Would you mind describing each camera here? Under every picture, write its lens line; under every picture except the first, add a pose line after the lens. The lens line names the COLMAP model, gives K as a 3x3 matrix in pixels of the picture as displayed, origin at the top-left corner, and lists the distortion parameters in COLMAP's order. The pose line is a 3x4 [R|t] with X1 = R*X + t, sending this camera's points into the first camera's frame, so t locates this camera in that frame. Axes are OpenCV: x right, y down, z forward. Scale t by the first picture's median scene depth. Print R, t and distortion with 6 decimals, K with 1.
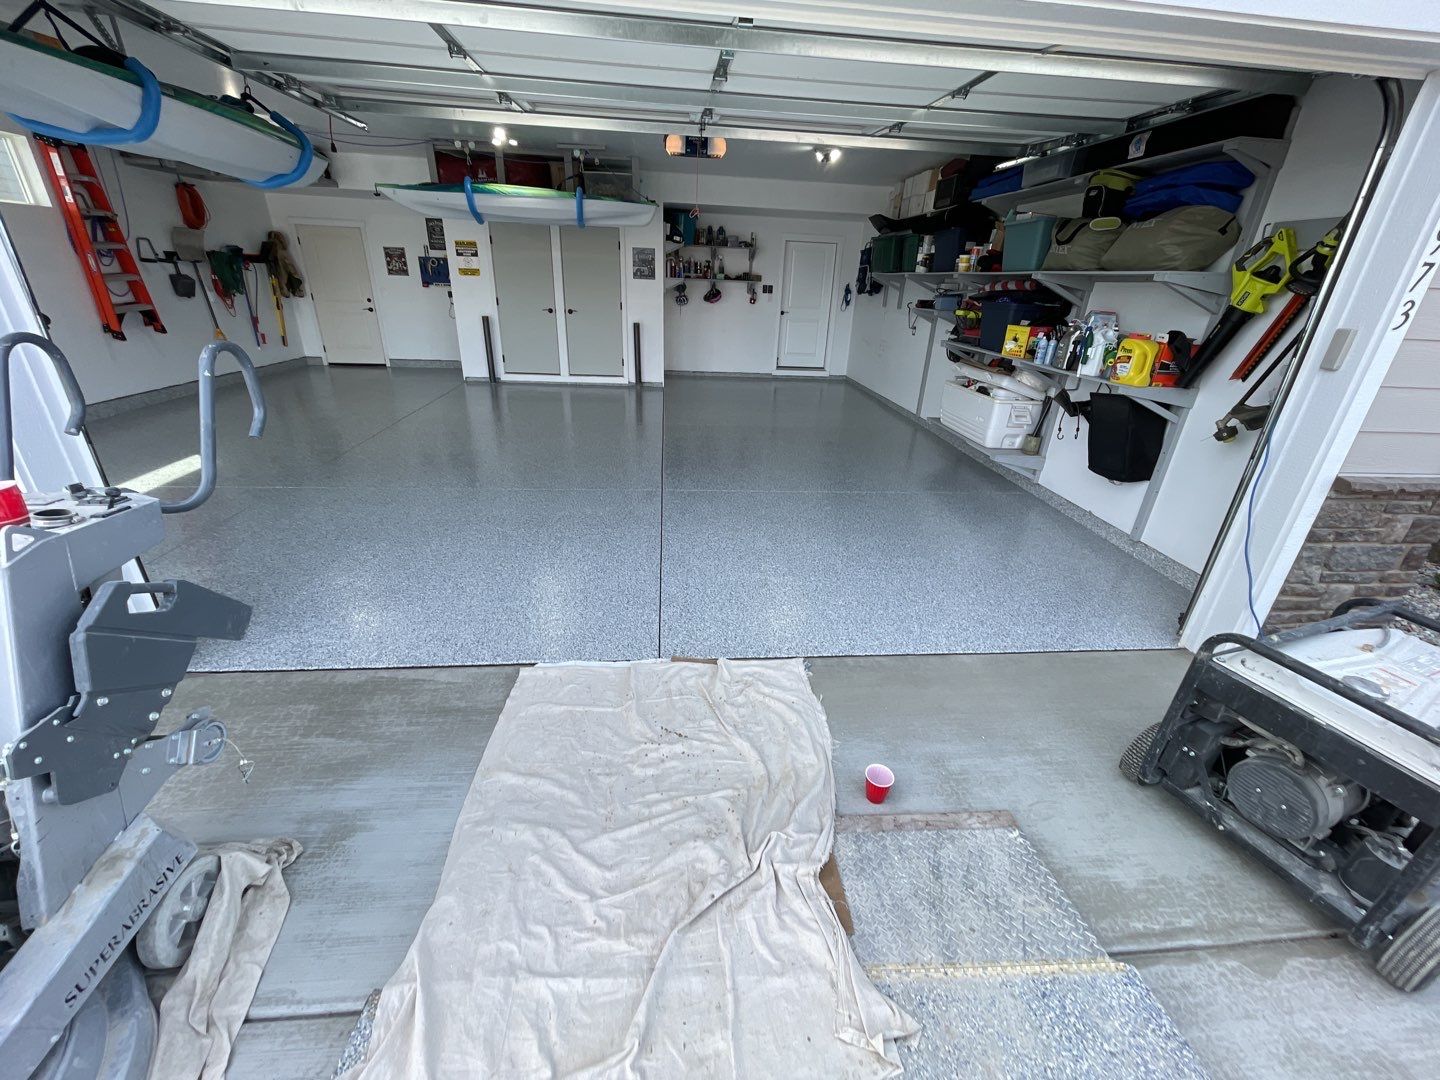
lens RADIAL K [[580.6, 0, 724.7], [0, 580.6, 538.1], [0, 0, 1]] dist [-0.001463, 0.000456]
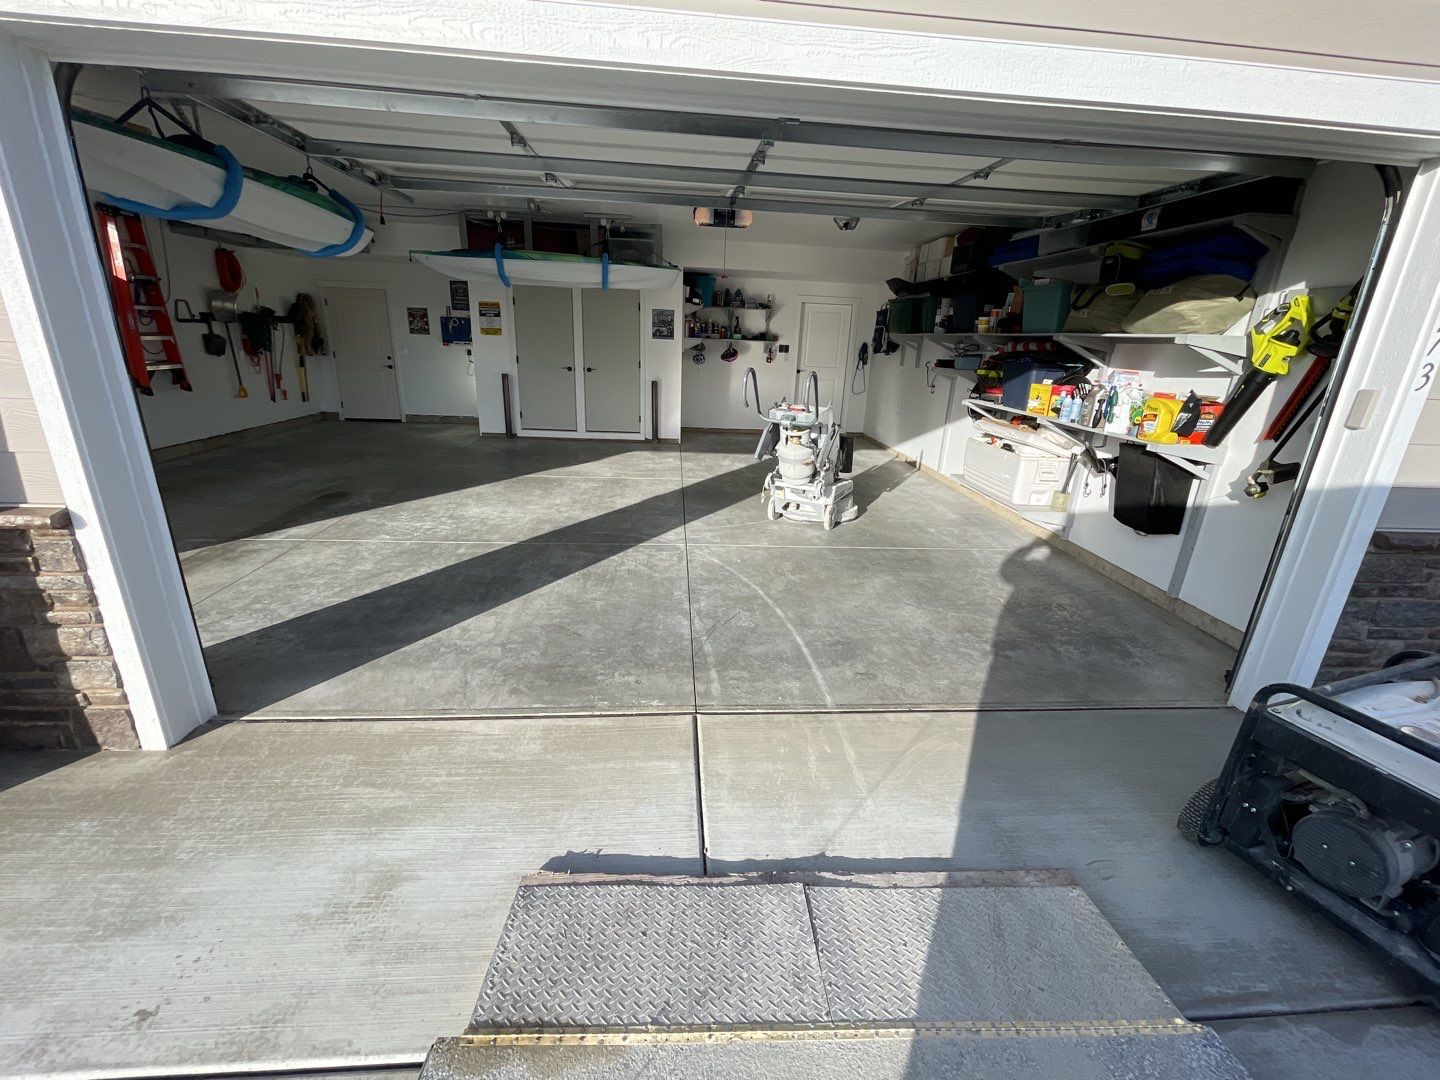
lens RADIAL K [[607.8, 0, 724.3], [0, 607.8, 539.2], [0, 0, 1]] dist [-0.000557, -0.000382]
pose [[0.999919, 0.005360, -0.011545, -0.025663], [-0.006481, 0.995039, -0.099278, 0.008222], [0.010956, 0.099344, 0.994993, -0.025055]]
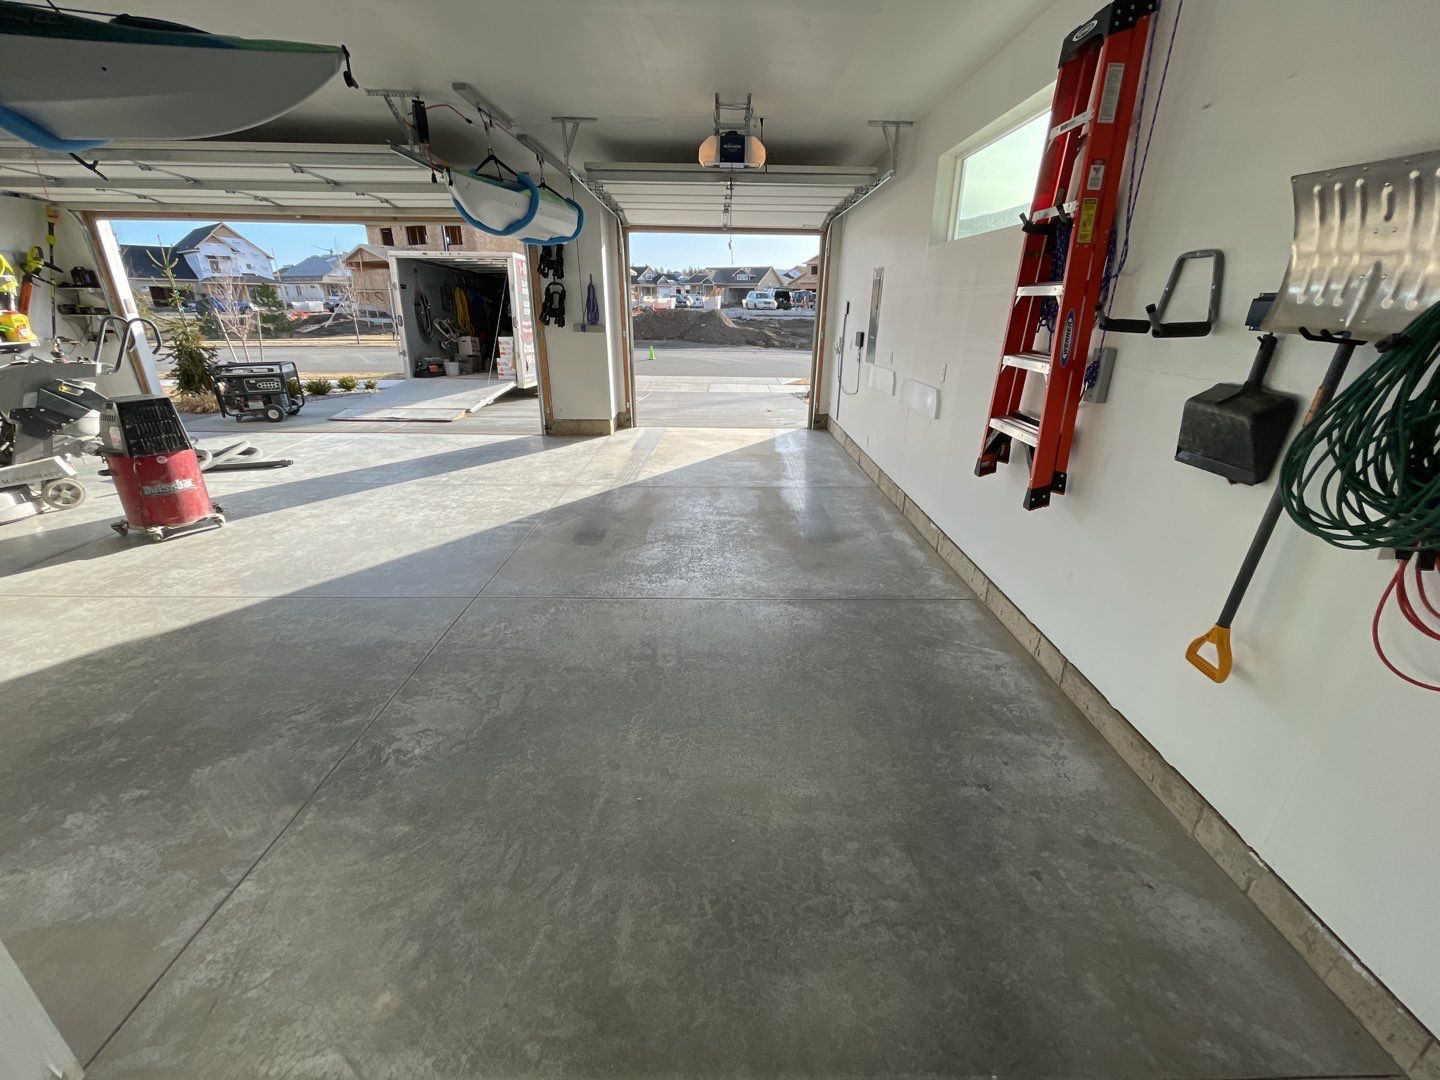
lens RADIAL K [[607.8, 0, 724.3], [0, 607.8, 539.2], [0, 0, 1]] dist [-0.000557, -0.000382]
pose [[-0.995236, -0.078109, 0.058345, -0.902541], [-0.012599, 0.696465, 0.717480, -0.704575], [-0.096677, 0.713327, -0.694131, 1.486265]]
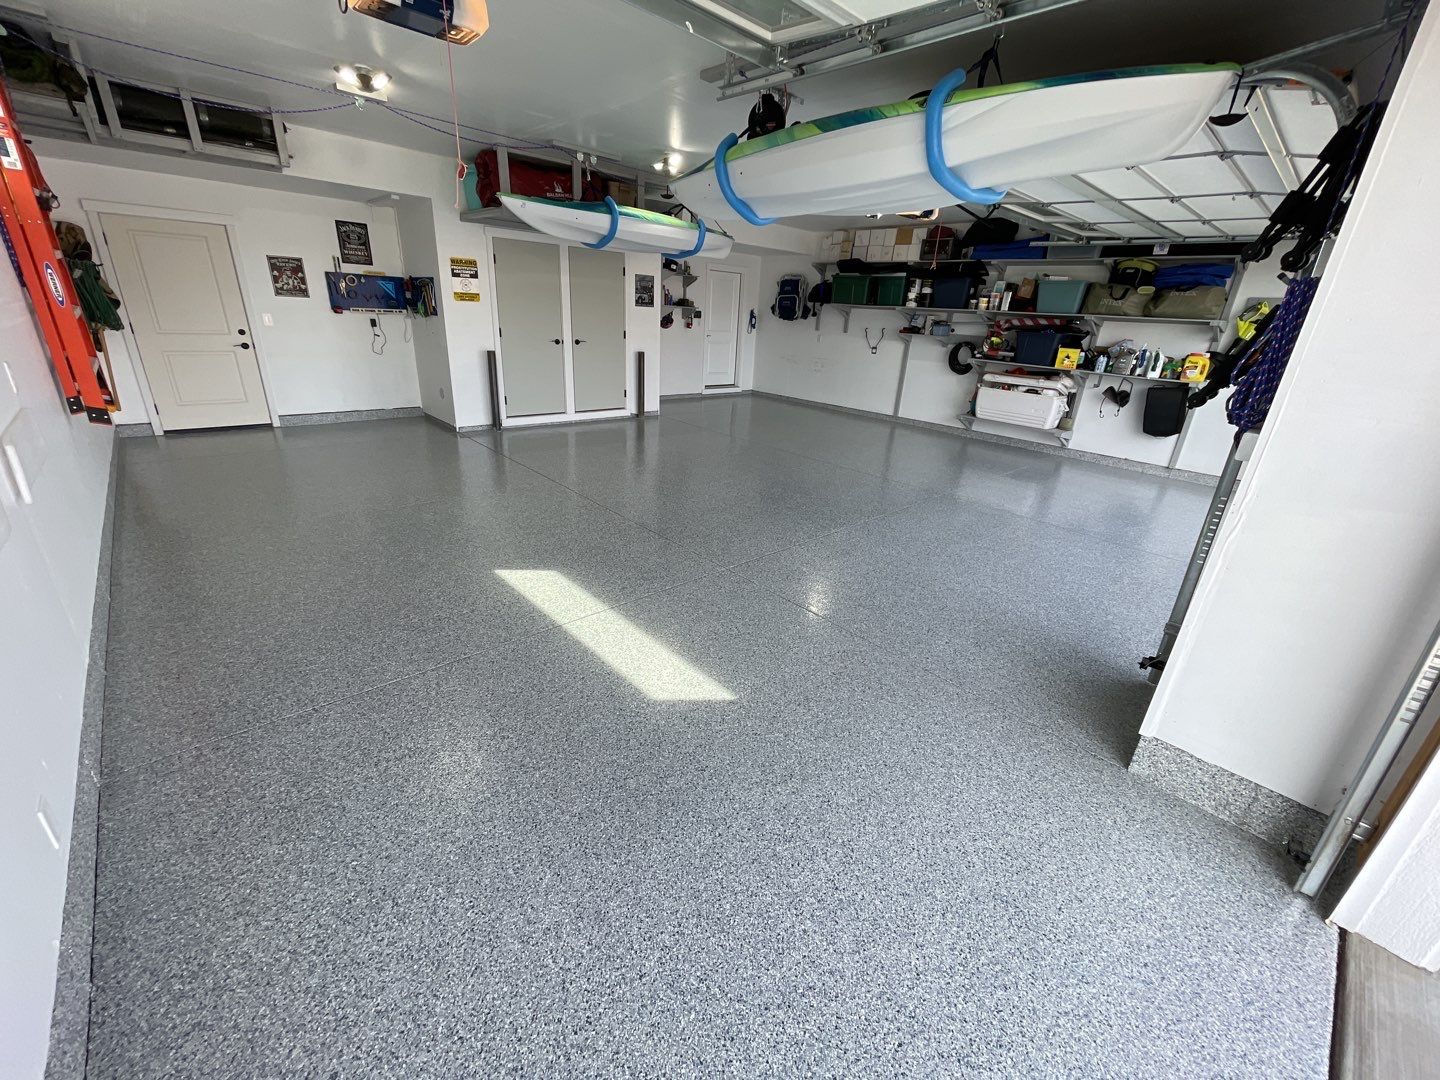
lens RADIAL K [[580.6, 0, 724.7], [0, 580.6, 538.1], [0, 0, 1]] dist [-0.001463, 0.000456]
pose [[0.790890, -0.221671, 0.570399, -0.962945], [0.230213, 0.971392, 0.058303, -0.139767], [-0.567005, 0.085202, 0.819296, 0.237340]]
